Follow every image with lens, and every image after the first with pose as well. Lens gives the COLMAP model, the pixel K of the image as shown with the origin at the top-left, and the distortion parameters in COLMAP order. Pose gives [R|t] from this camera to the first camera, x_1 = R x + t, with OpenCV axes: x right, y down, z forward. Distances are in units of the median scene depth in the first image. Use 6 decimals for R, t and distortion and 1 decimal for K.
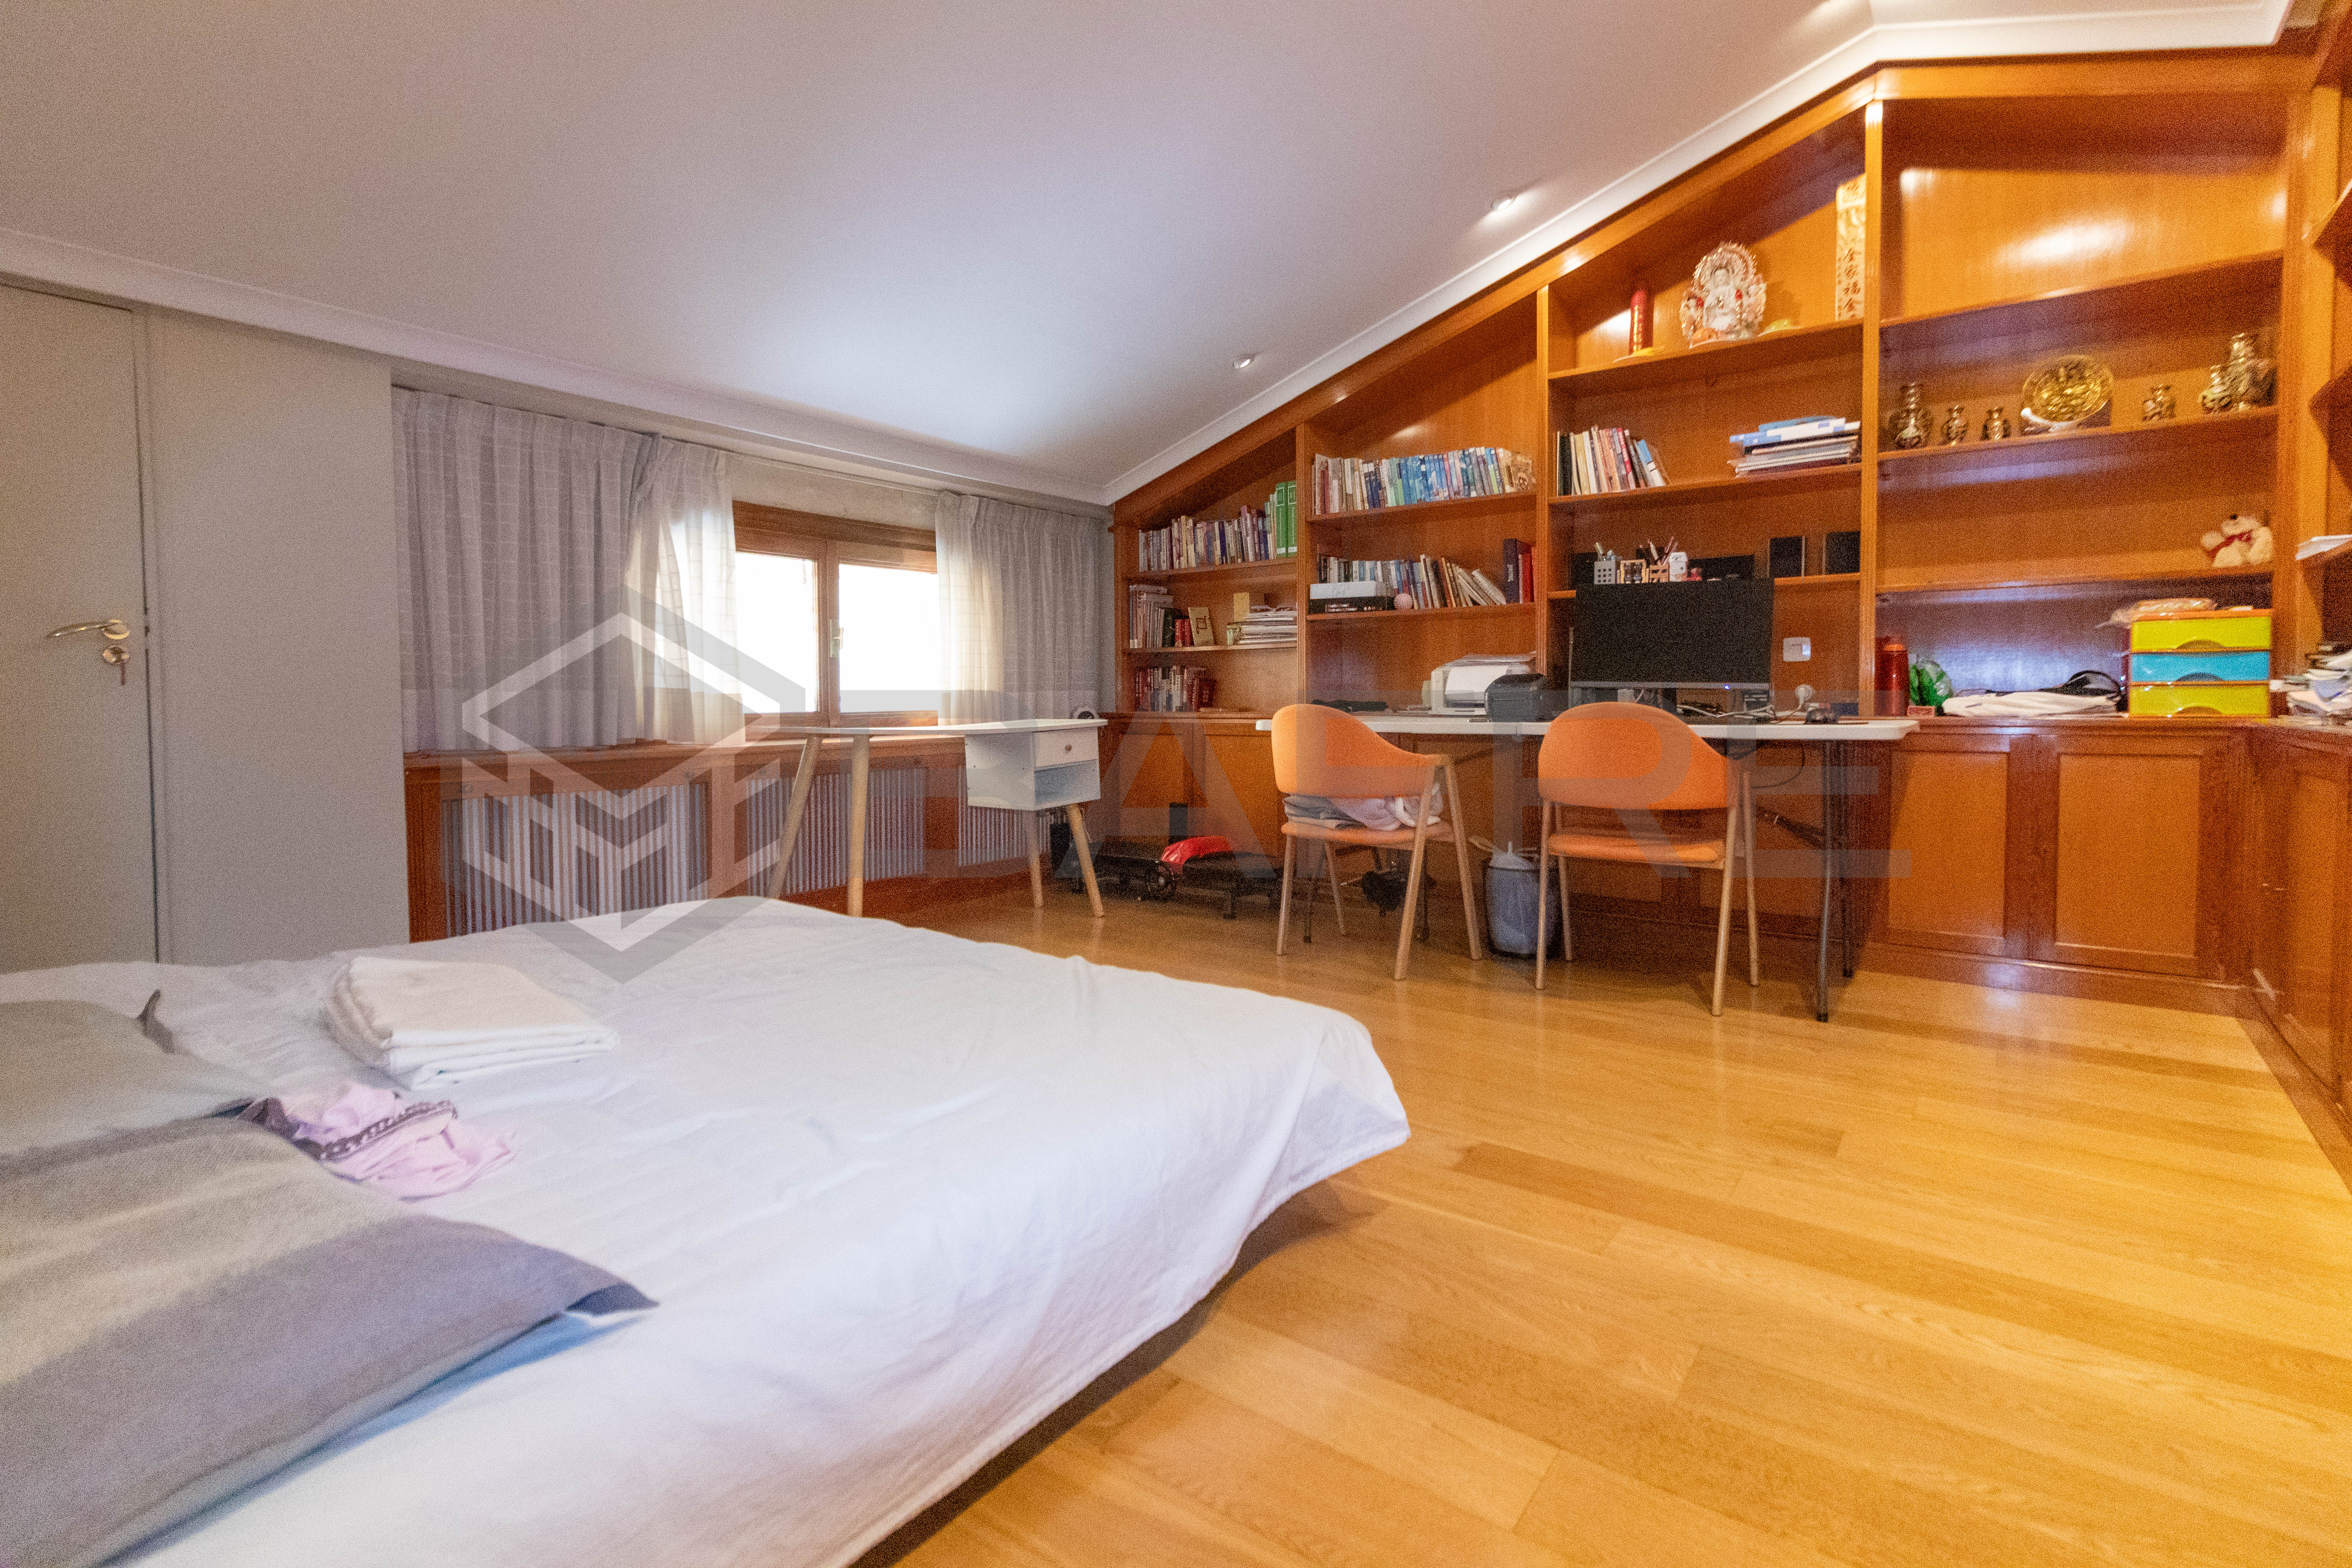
lens RADIAL K [[1076.5, 0, 1172.0], [0, 1076.5, 730.9], [0, 0, 1]] dist [0.000005, 0.000000]
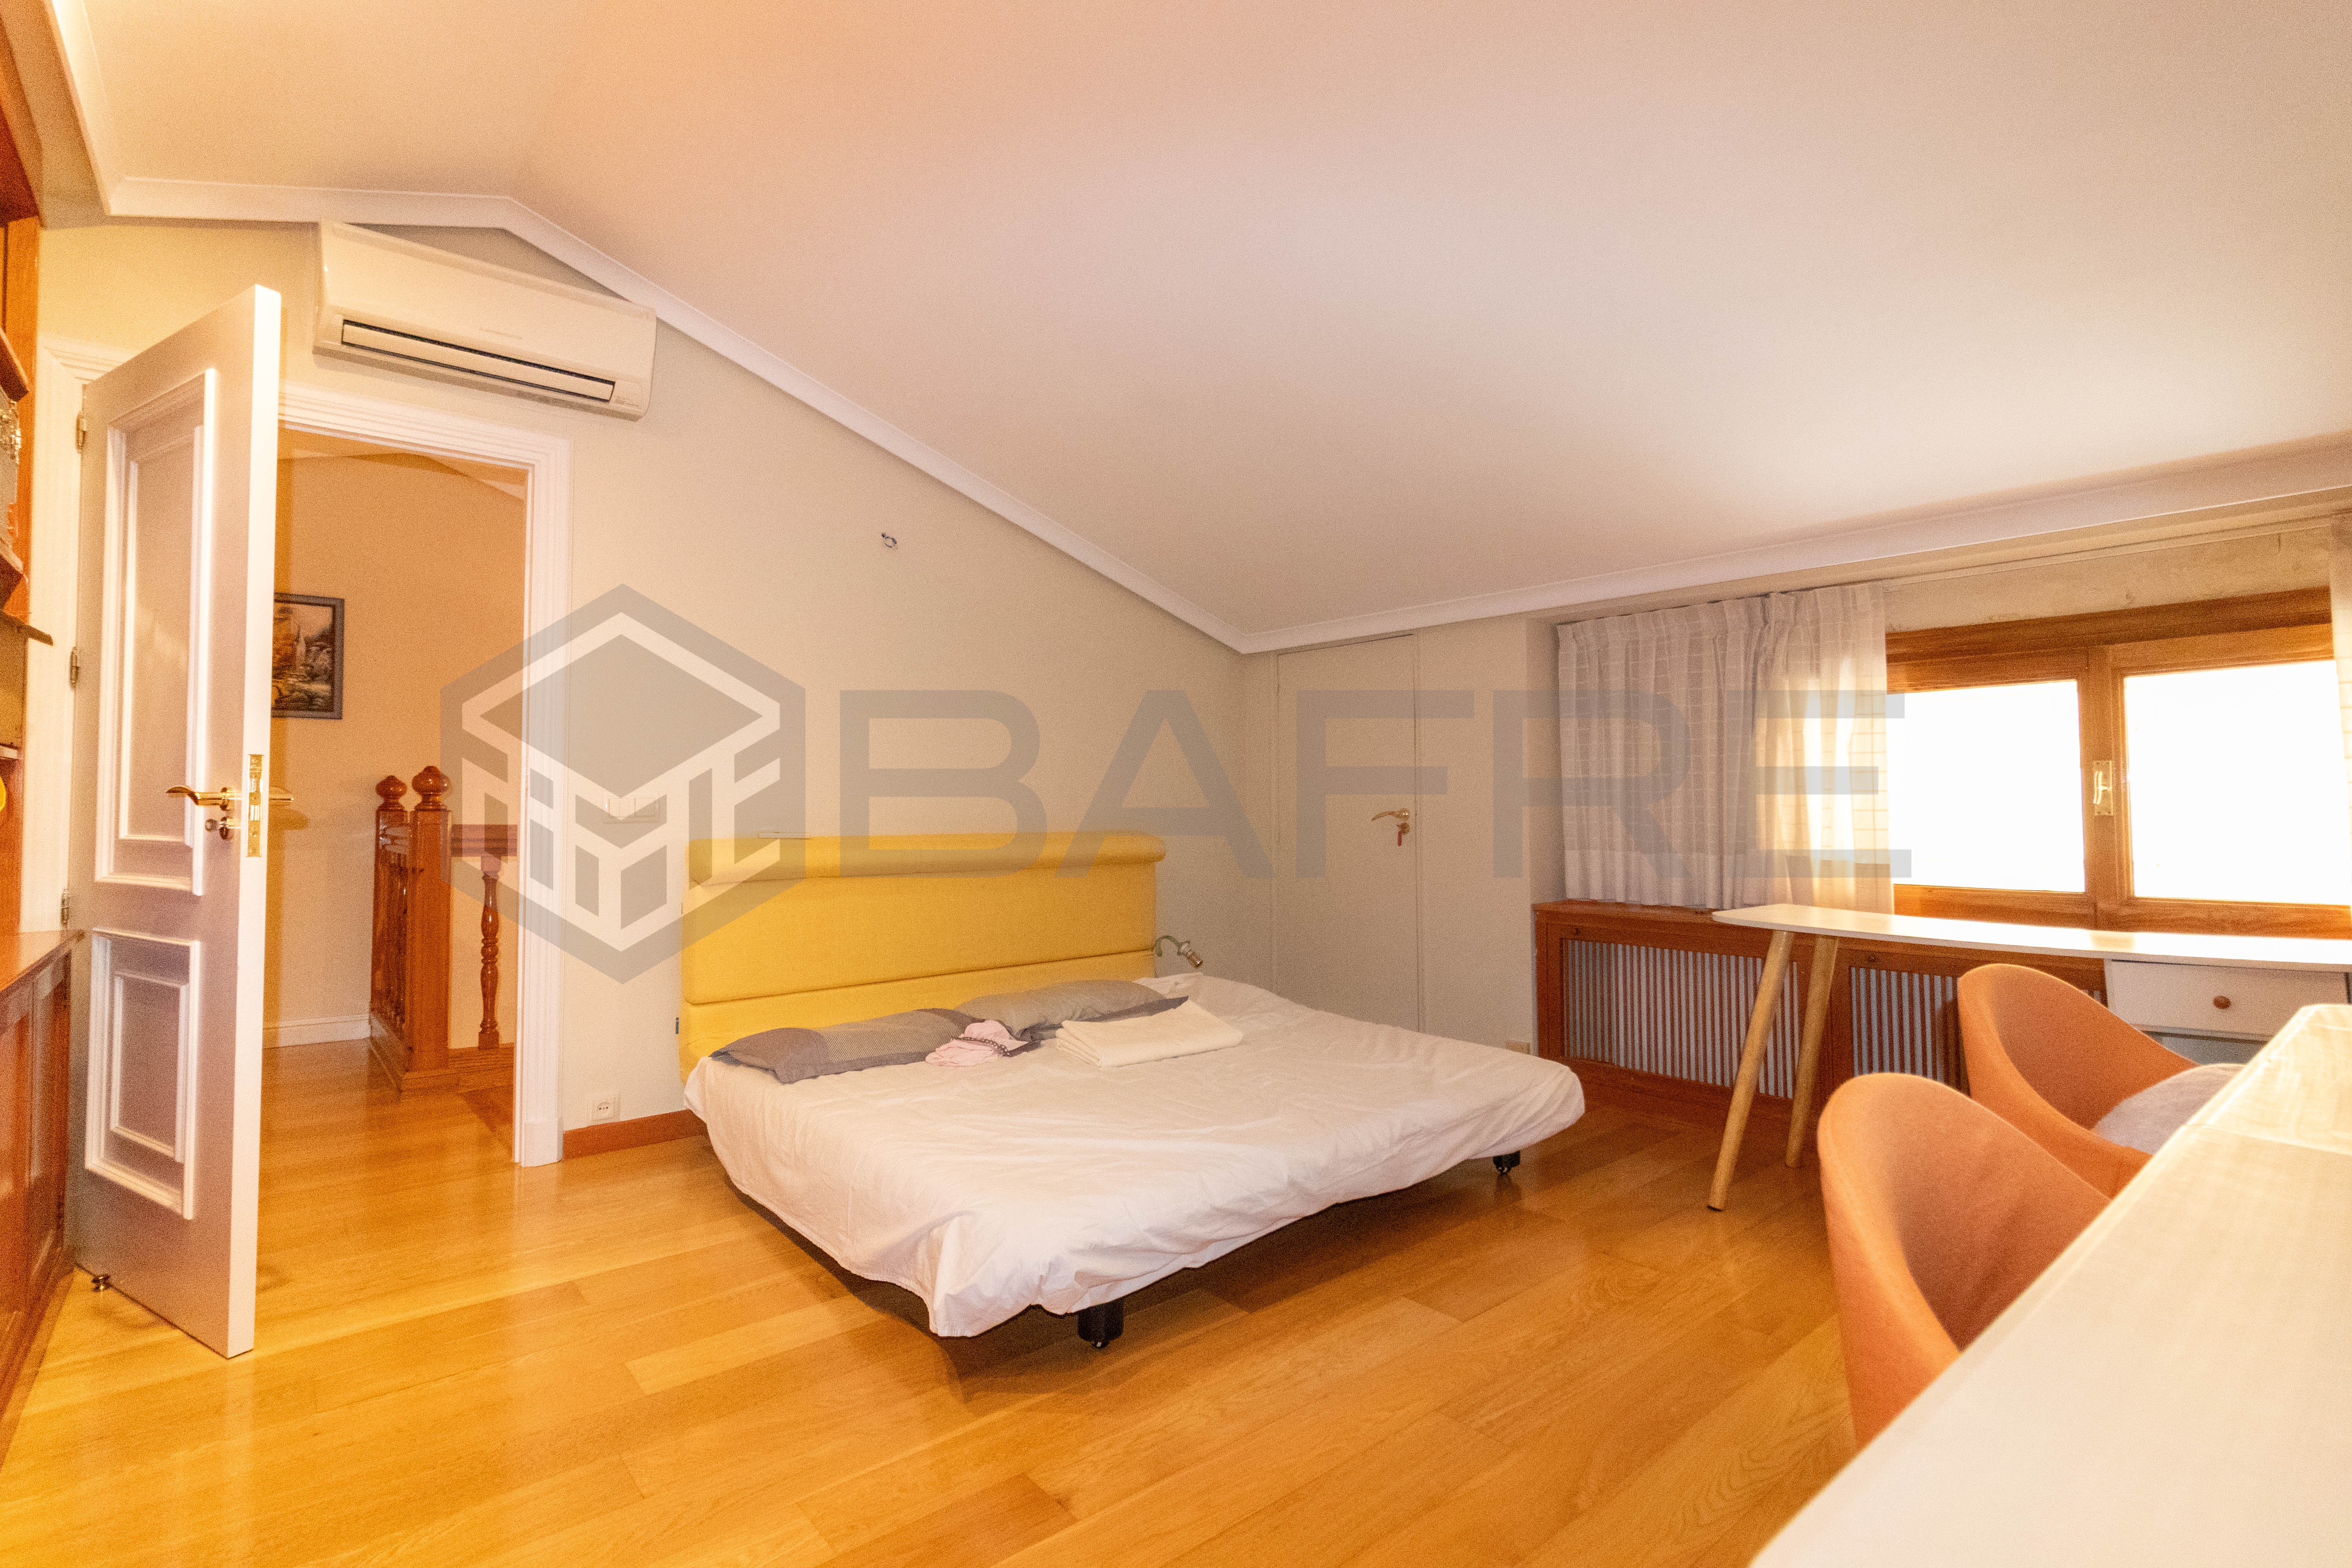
lens RADIAL K [[1104.6, 0, 1176.0], [0, 1104.6, 784.0], [0, 0, 1]] dist [0.000370, 0.000069]
pose [[-0.213807, -0.018785, -0.976695, 0.786376], [-0.028178, 0.999518, -0.013055, -0.099723], [0.976470, 0.024730, -0.214233, 0.915114]]
